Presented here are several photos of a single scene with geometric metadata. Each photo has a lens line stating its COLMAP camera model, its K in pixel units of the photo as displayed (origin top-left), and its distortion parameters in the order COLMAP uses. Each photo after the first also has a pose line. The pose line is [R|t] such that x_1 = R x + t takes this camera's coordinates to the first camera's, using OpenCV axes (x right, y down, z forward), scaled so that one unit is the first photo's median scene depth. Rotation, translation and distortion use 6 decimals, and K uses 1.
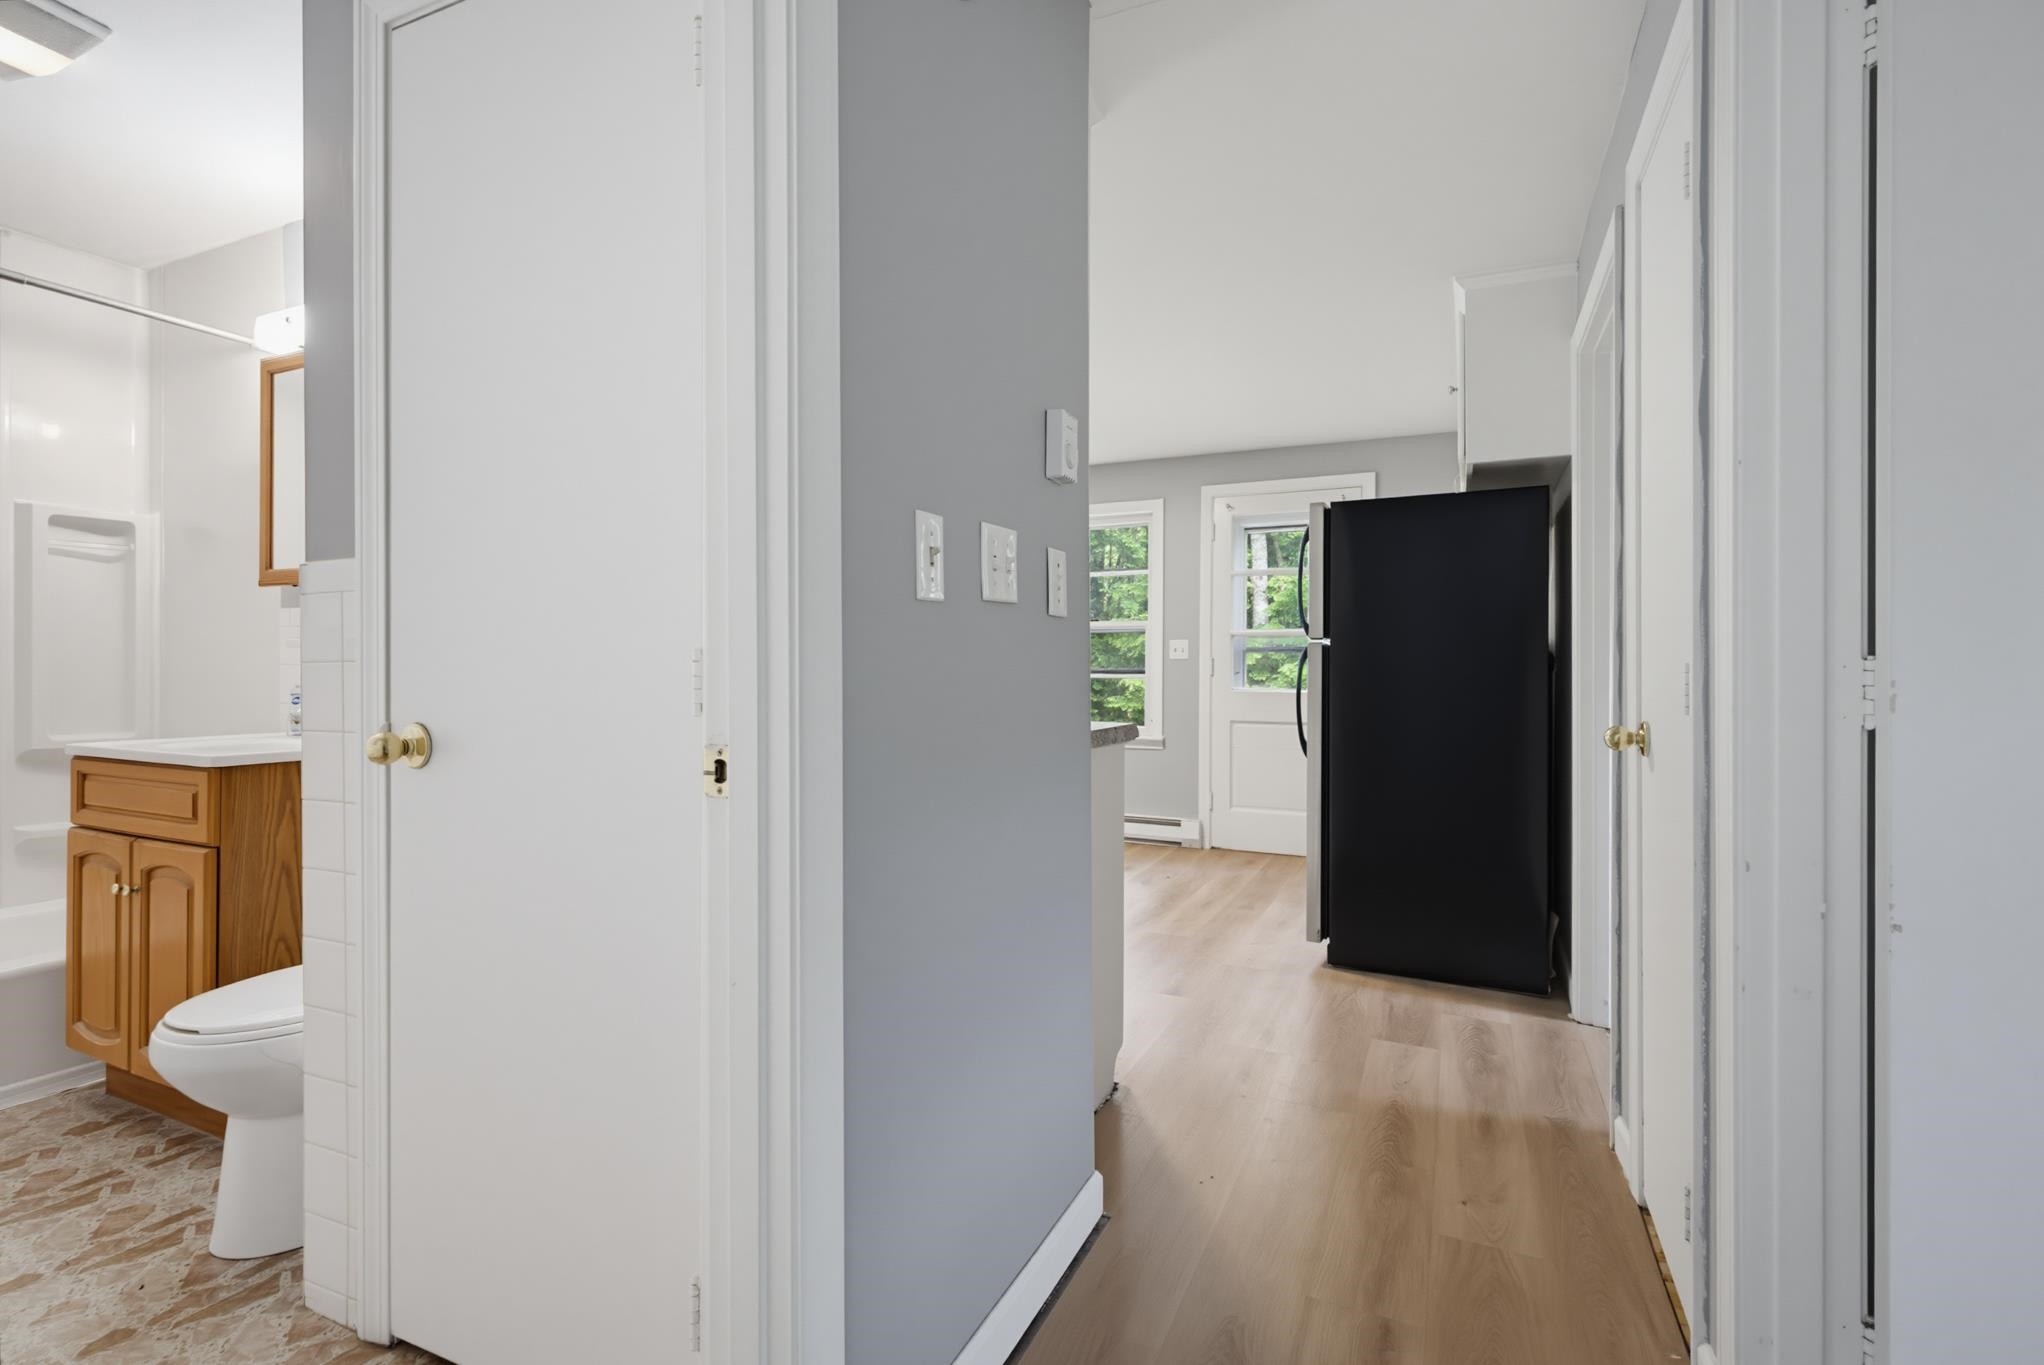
lens RADIAL K [[937.8, 0, 1033.7], [0, 937.8, 666.5], [0, 0, 1]] dist [0.001049, 0.000272]
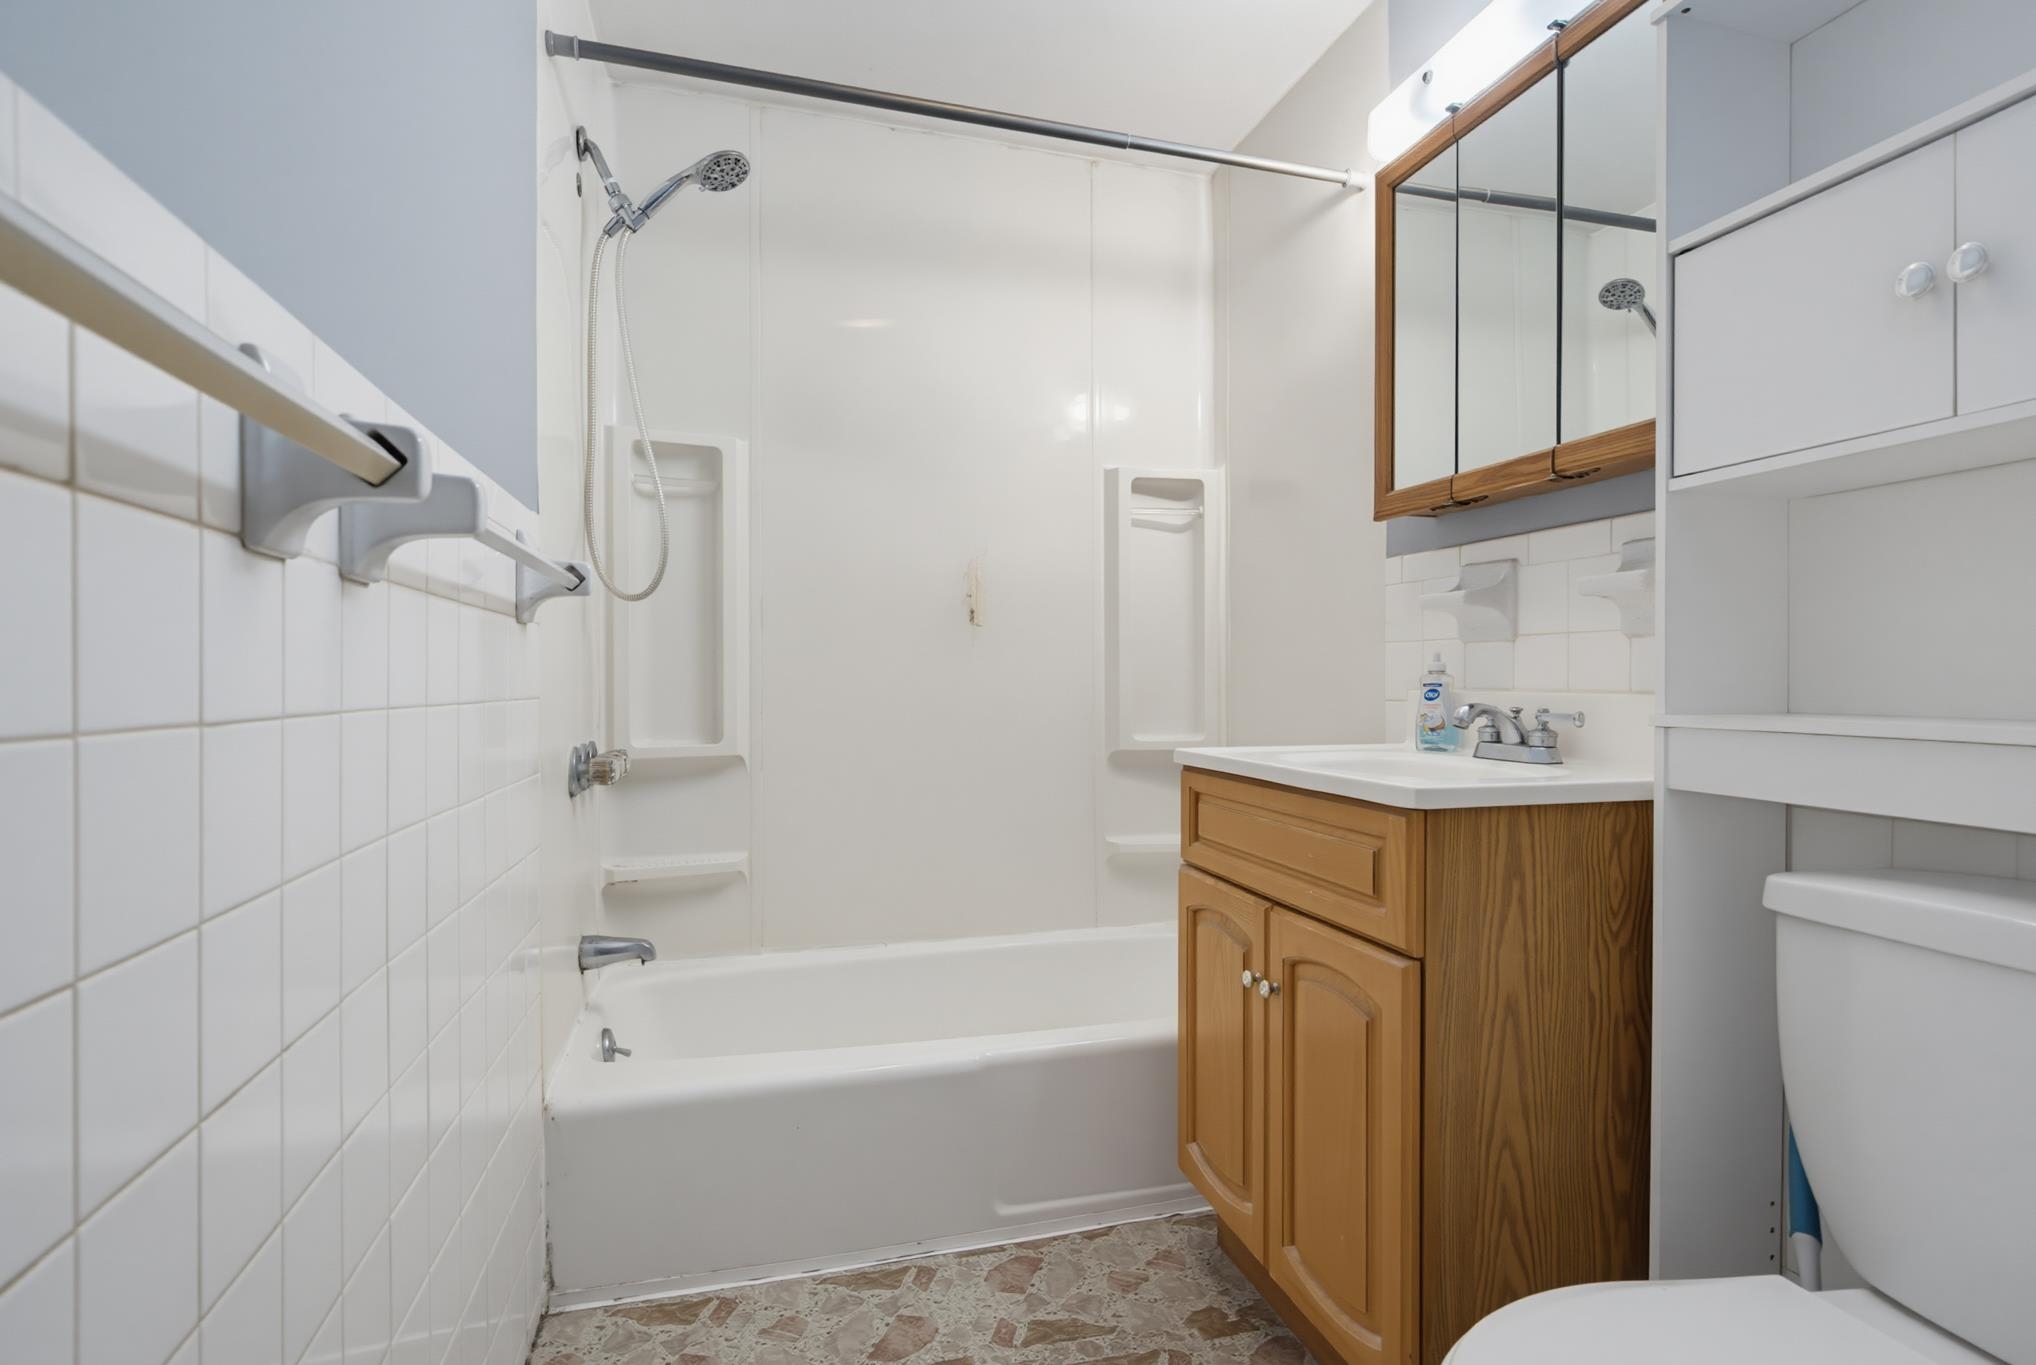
lens RADIAL K [[962.8, 0, 1018.0], [0, 962.8, 682.5], [0, 0, 1]] dist [0.000628, -0.000006]
pose [[0.644419, -0.005087, -0.764655, -0.546866], [0.005604, 0.999982, -0.001930, 0.032669], [0.764652, -0.003042, 0.644436, 0.434115]]
